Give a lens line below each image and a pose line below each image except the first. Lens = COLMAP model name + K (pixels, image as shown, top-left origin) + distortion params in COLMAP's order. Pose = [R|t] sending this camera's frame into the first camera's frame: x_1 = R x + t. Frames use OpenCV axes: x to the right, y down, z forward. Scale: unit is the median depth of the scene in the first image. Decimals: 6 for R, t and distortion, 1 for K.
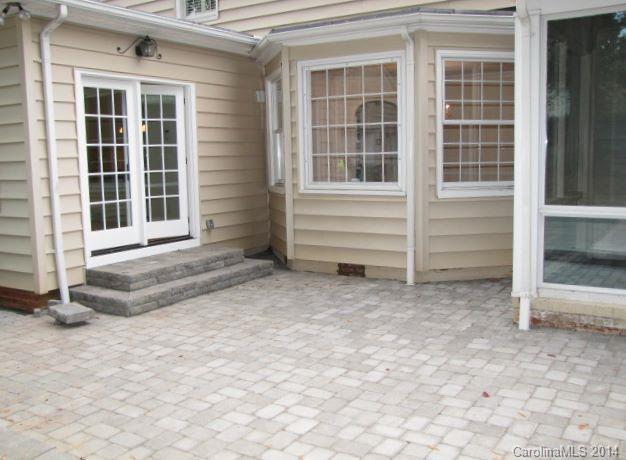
lens RADIAL K [[655.0, 0, 308.8], [0, 655.0, 230.7], [0, 0, 1]] dist [-0.155769, 0.000000]
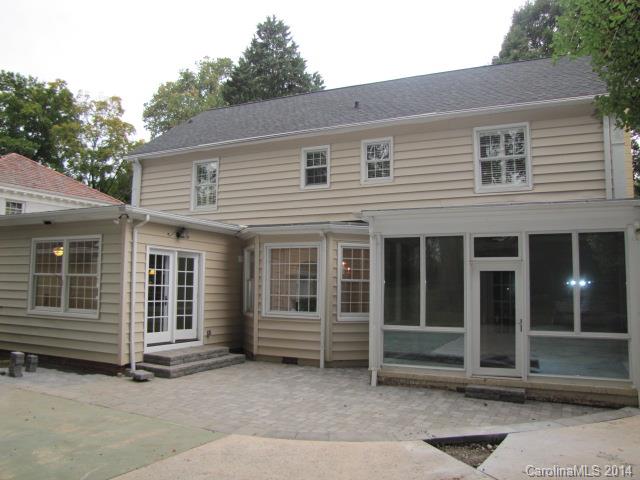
lens RADIAL K [[547.5, 0, 315.4], [0, 547.5, 241.1], [0, 0, 1]] dist [-0.085518, 0.011153]
pose [[0.994507, 0.043003, 0.095429, -0.023351], [-0.023224, 0.979637, -0.199430, 0.040183], [-0.102062, 0.196118, 0.975254, -0.577967]]
